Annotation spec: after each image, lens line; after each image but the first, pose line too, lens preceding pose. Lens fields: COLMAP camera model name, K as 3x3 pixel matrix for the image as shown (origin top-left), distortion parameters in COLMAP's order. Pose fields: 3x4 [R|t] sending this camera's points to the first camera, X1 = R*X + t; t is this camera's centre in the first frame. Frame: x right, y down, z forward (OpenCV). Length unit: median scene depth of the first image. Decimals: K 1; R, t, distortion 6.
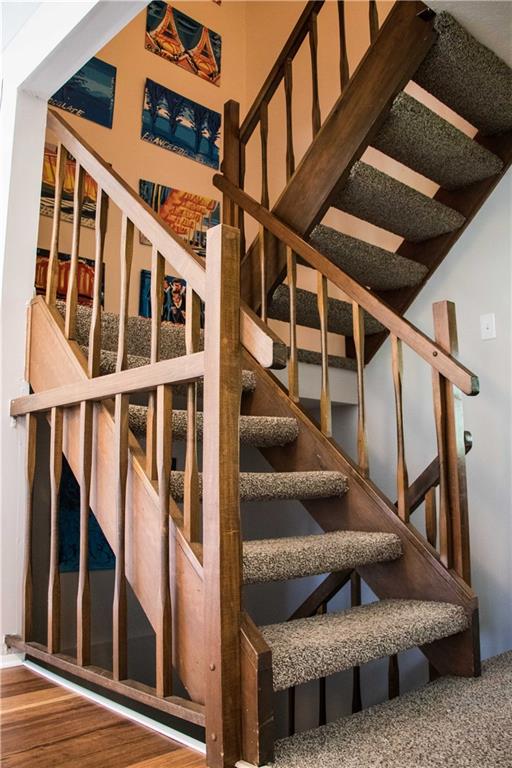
lens RADIAL K [[657.1, 0, 256.0], [0, 657.1, 384.0], [0, 0, 1]] dist [-0.190634, 0.152007]
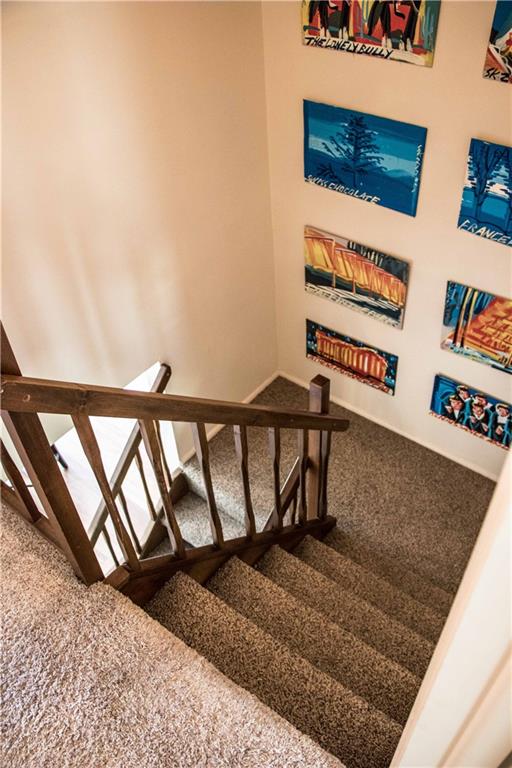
lens RADIAL K [[657.1, 0, 256.0], [0, 657.1, 384.0], [0, 0, 1]] dist [-0.190634, 0.152007]
pose [[0.136616, 0.681176, -0.719260, 0.432271], [0.204604, 0.691010, 0.693284, -0.817427], [0.969264, -0.241877, -0.044969, 0.774886]]
